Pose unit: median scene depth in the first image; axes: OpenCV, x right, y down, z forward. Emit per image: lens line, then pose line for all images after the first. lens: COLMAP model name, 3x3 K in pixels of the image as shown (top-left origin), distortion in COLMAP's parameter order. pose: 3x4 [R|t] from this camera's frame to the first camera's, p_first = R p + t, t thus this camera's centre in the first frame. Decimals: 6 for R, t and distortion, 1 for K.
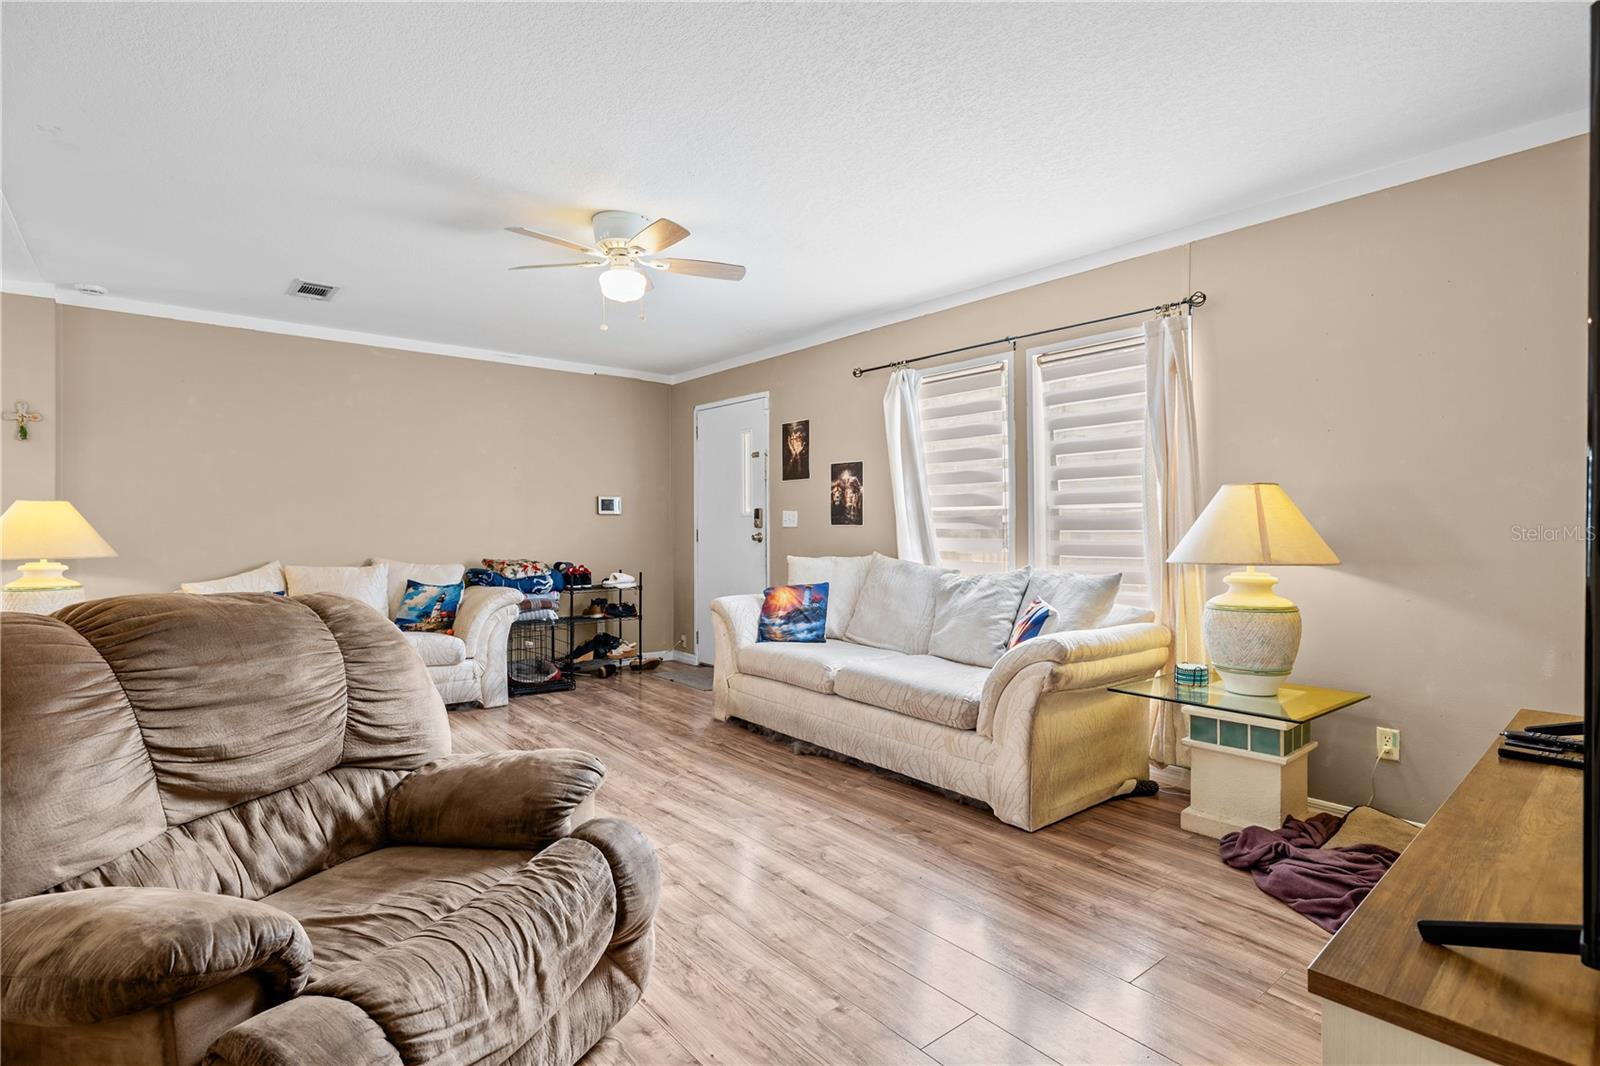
lens RADIAL K [[779.2, 0, 798.5], [0, 779.2, 526.1], [0, 0, 1]] dist [0.000544, -0.000012]
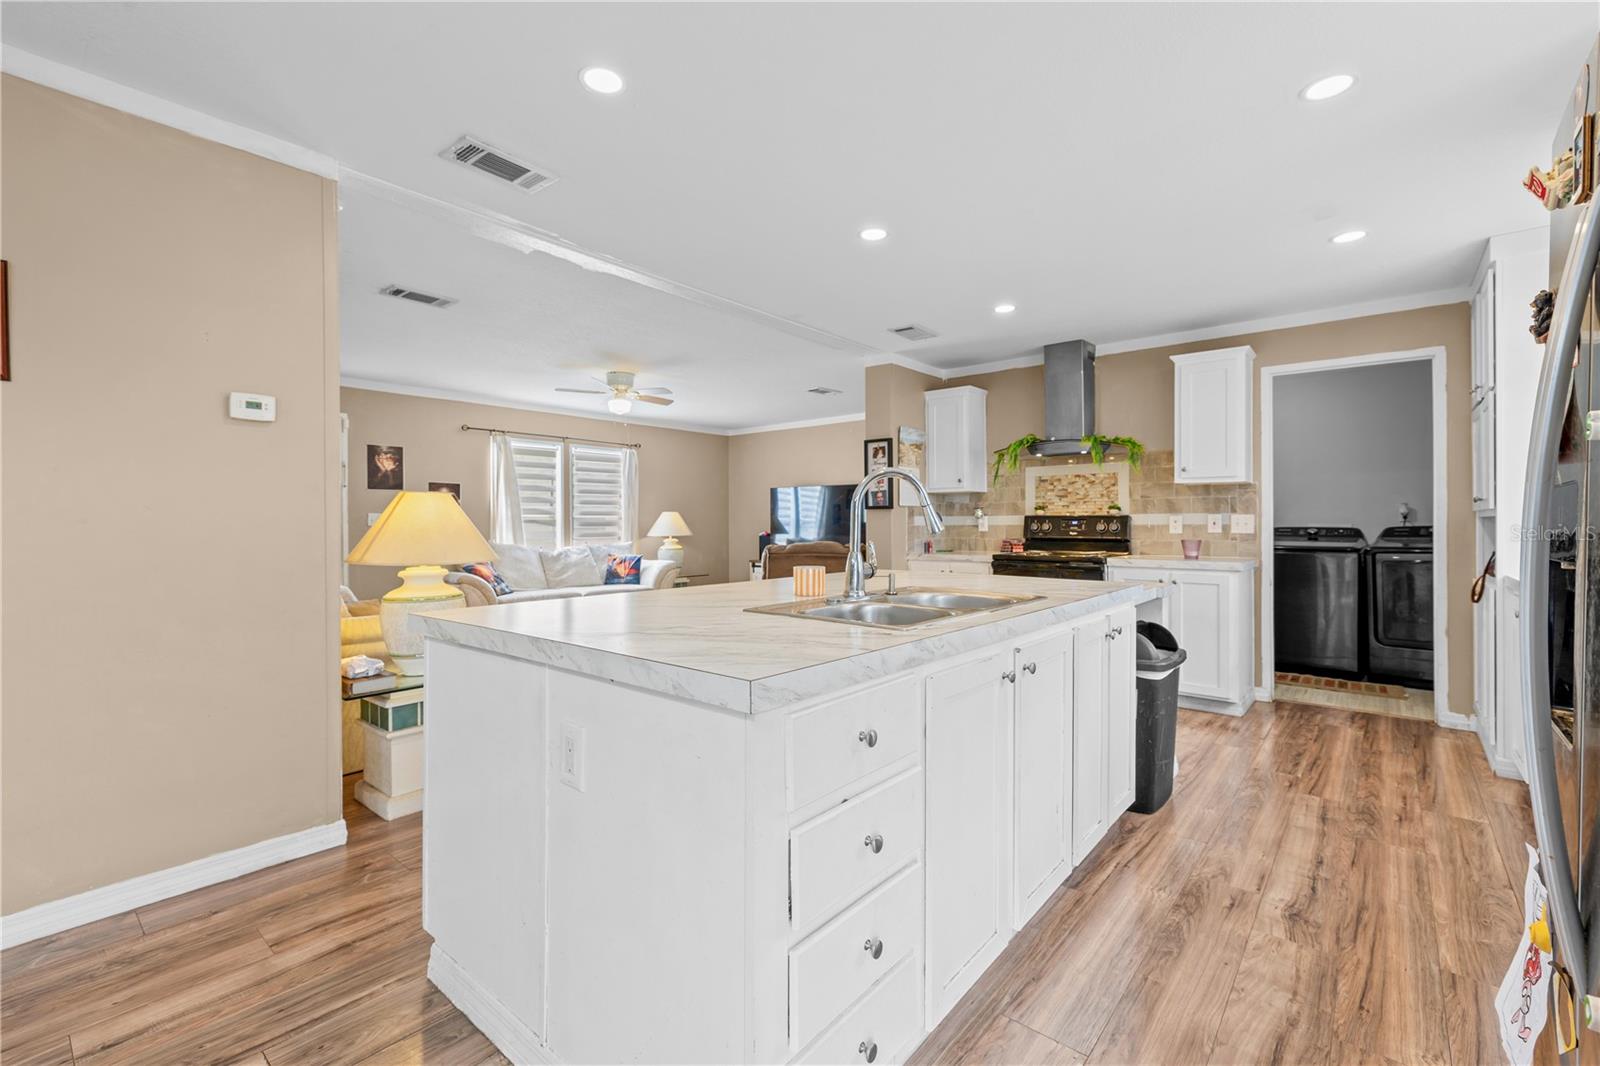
lens RADIAL K [[688.9, 0, 795.4], [0, 688.9, 526.7], [0, 0, 1]] dist [0.003649, 0.000247]
pose [[-0.171233, -0.003667, 0.985224, -1.608852], [0.001986, 0.999990, 0.004067, -0.001065], [-0.985229, 0.002653, -0.171224, 0.660256]]
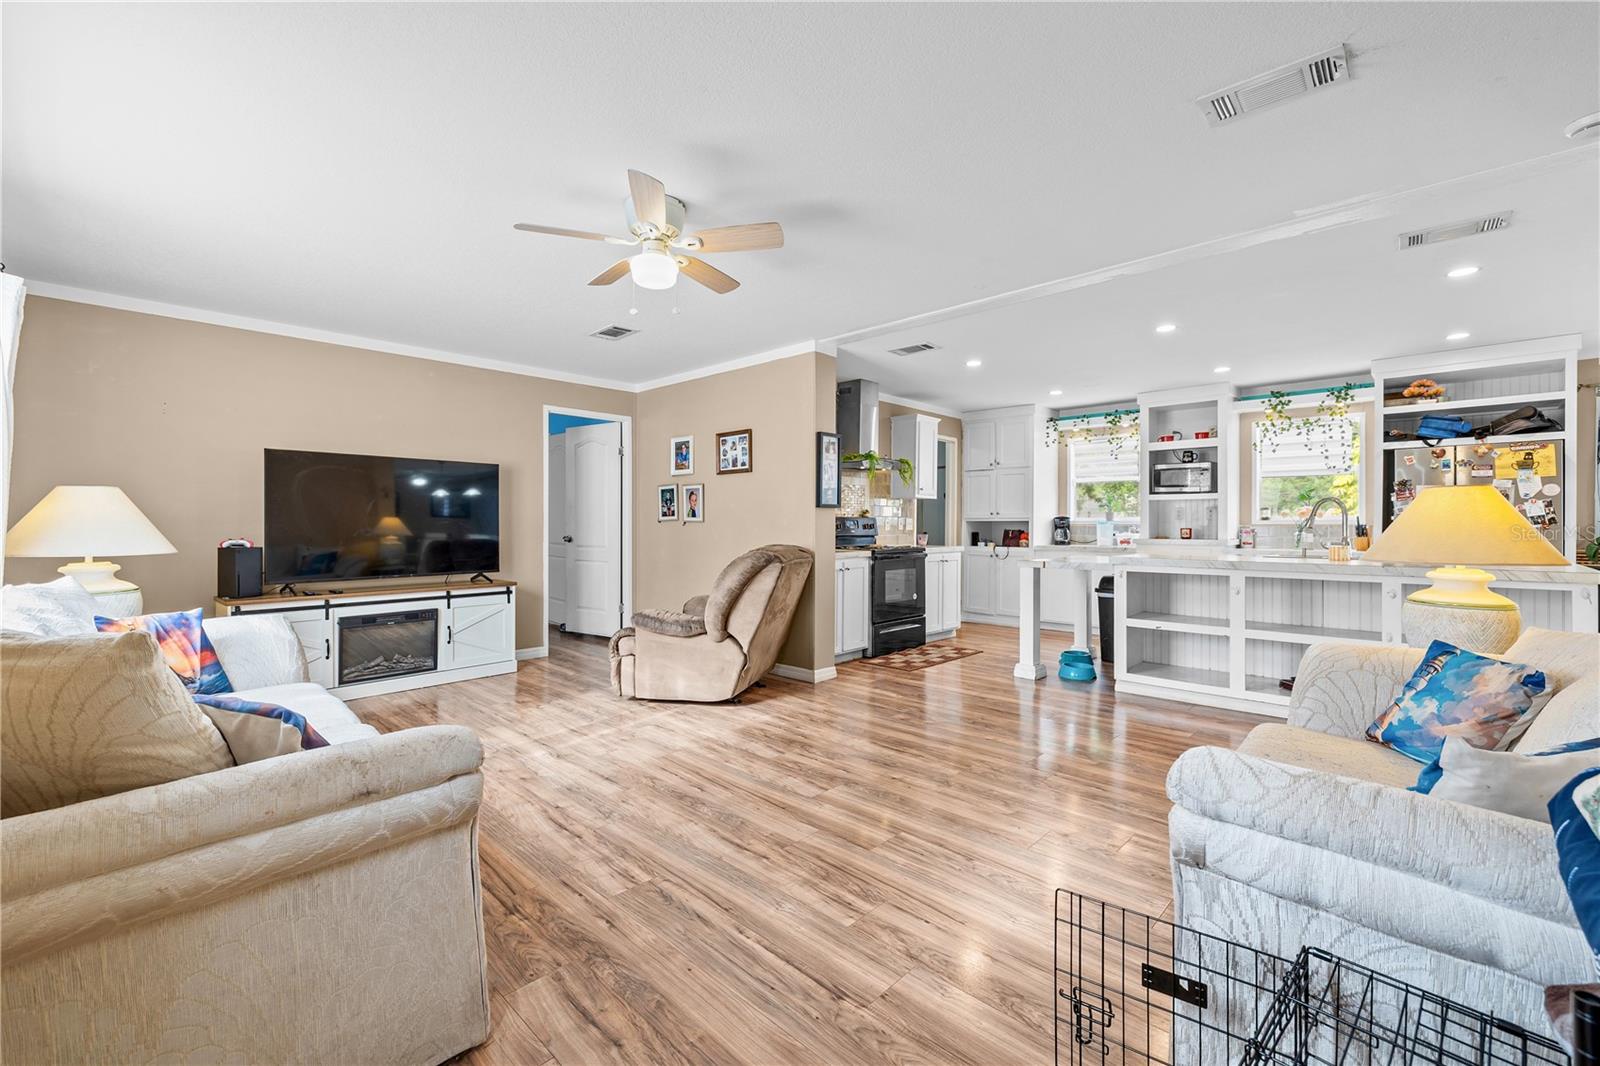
lens RADIAL K [[676.6, 0, 794.3], [0, 676.6, 528.8], [0, 0, 1]] dist [0.001200, 0.000136]
pose [[-0.993872, -0.000406, -0.110540, -0.235001], [-0.001250, 0.999971, 0.007566, 0.000552], [0.110533, 0.007658, -0.993843, 1.429529]]
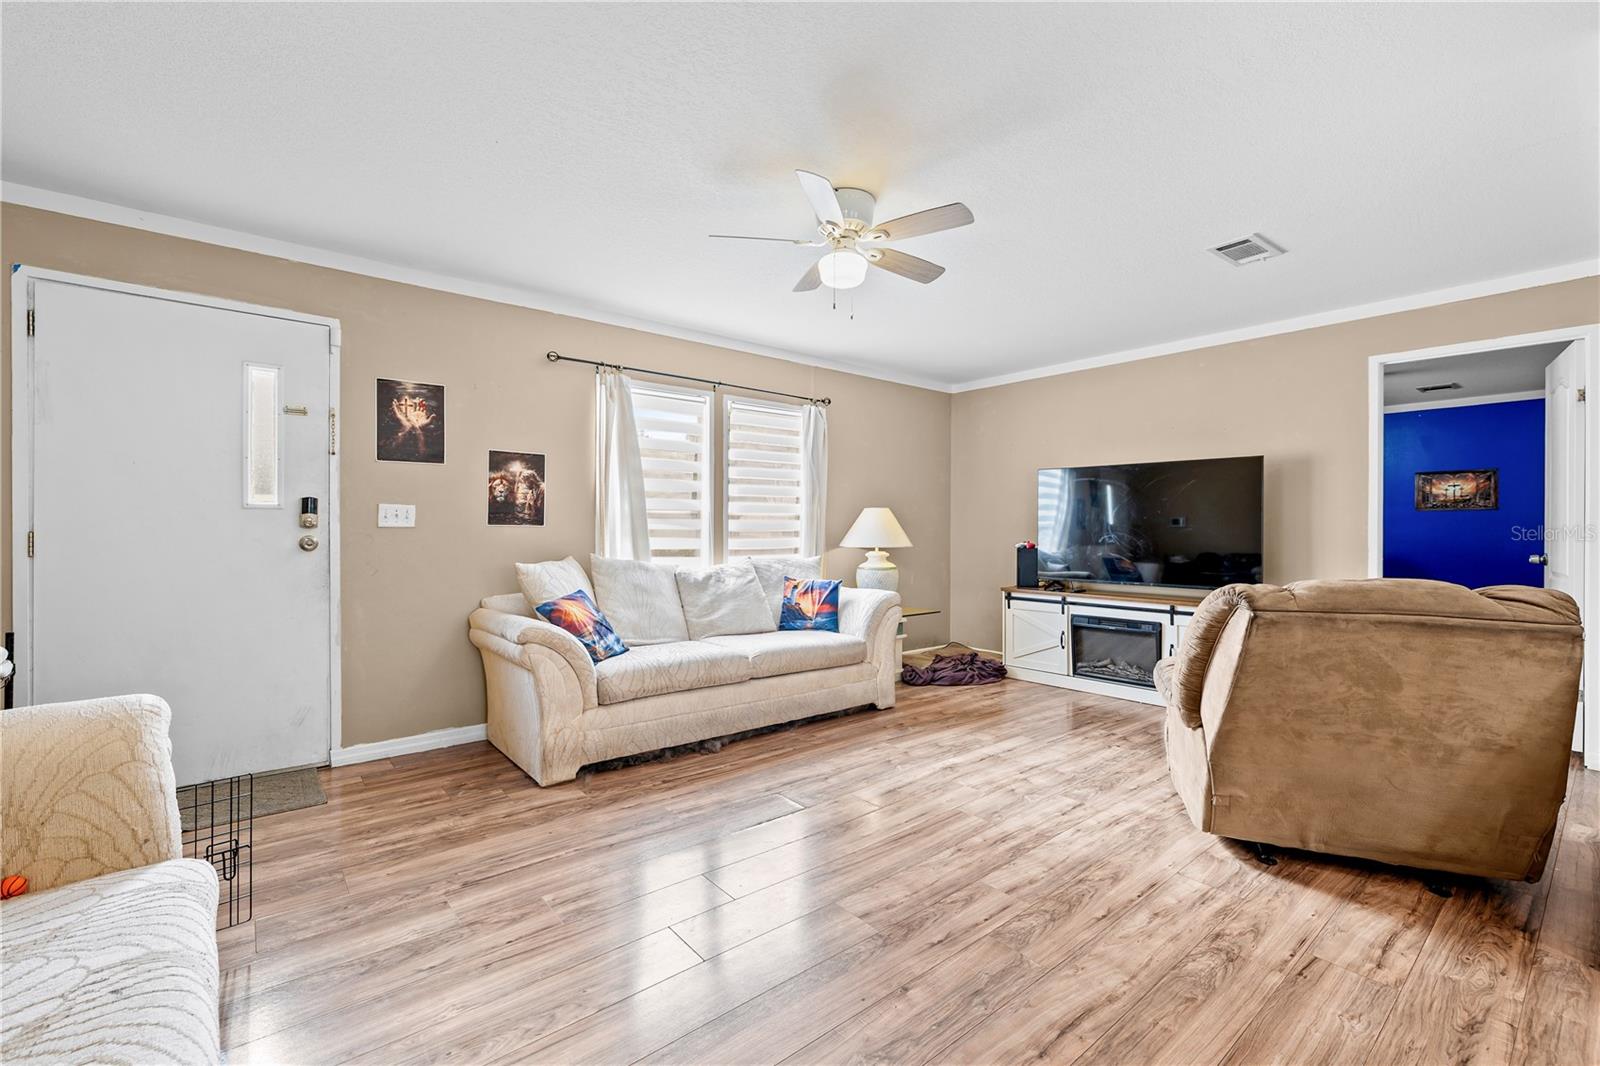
lens RADIAL K [[676.6, 0, 794.3], [0, 676.6, 528.8], [0, 0, 1]] dist [0.001200, 0.000136]
pose [[0.009892, -0.001206, 0.999950, -0.801422], [-0.005039, 0.999987, 0.001256, 0.000092], [-0.999938, -0.005052, 0.009885, 0.809449]]
